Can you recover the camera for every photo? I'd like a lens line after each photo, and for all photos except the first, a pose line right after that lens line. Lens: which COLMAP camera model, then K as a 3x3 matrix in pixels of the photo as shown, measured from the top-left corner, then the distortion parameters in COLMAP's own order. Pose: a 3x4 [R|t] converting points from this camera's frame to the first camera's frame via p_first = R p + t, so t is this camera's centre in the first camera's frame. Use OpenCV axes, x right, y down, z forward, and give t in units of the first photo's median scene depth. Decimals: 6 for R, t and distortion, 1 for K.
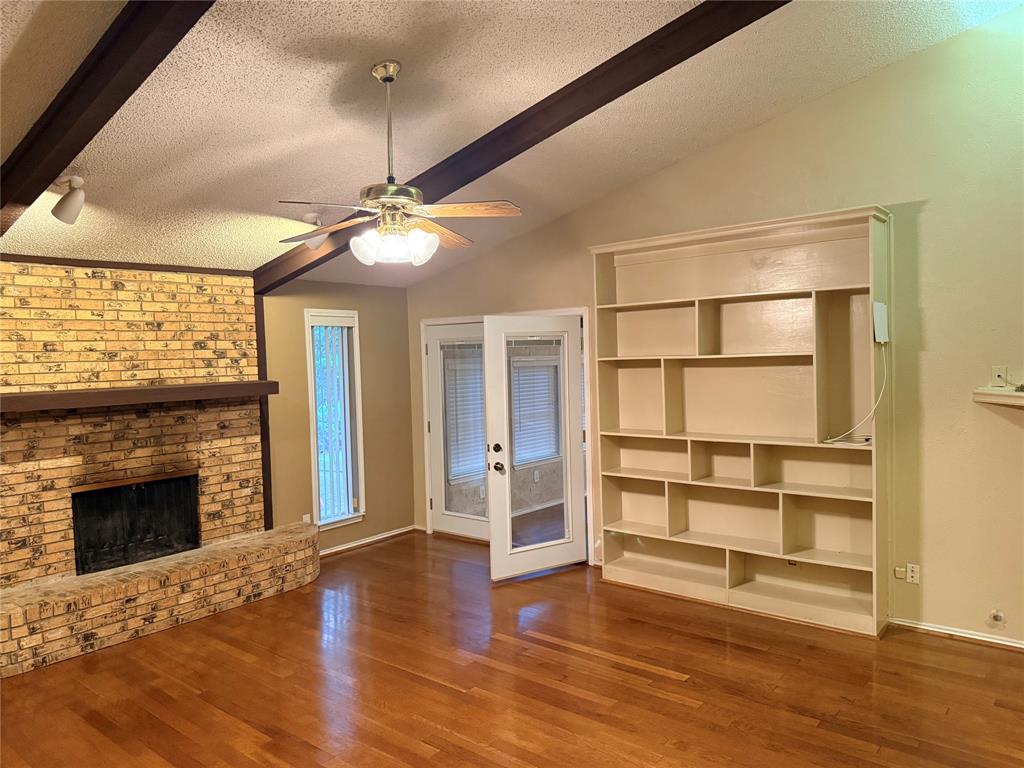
lens RADIAL K [[717.7, 0, 512.0], [0, 717.7, 384.0], [0, 0, 1]] dist [0.126058, -0.168331]
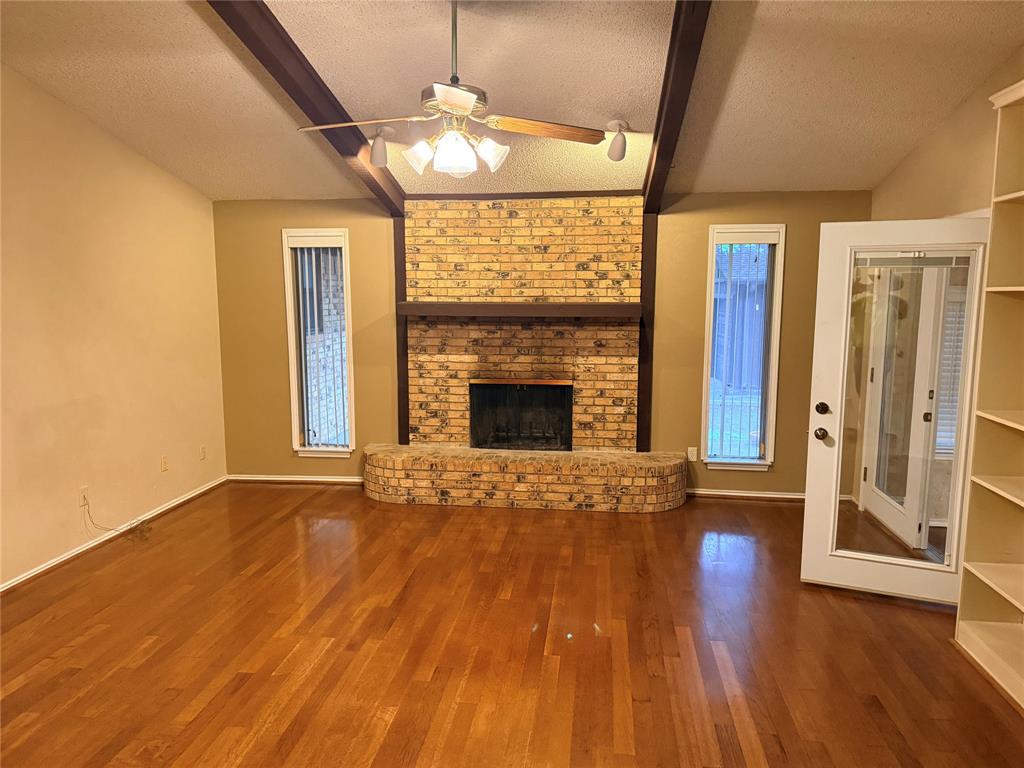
lens RADIAL K [[717.7, 0, 512.0], [0, 717.7, 384.0], [0, 0, 1]] dist [0.126058, -0.168331]
pose [[0.541278, 0.139126, -0.829254, 0.428685], [-0.052812, 0.989895, 0.131604, -0.016604], [0.839184, -0.027440, 0.543156, 0.344311]]
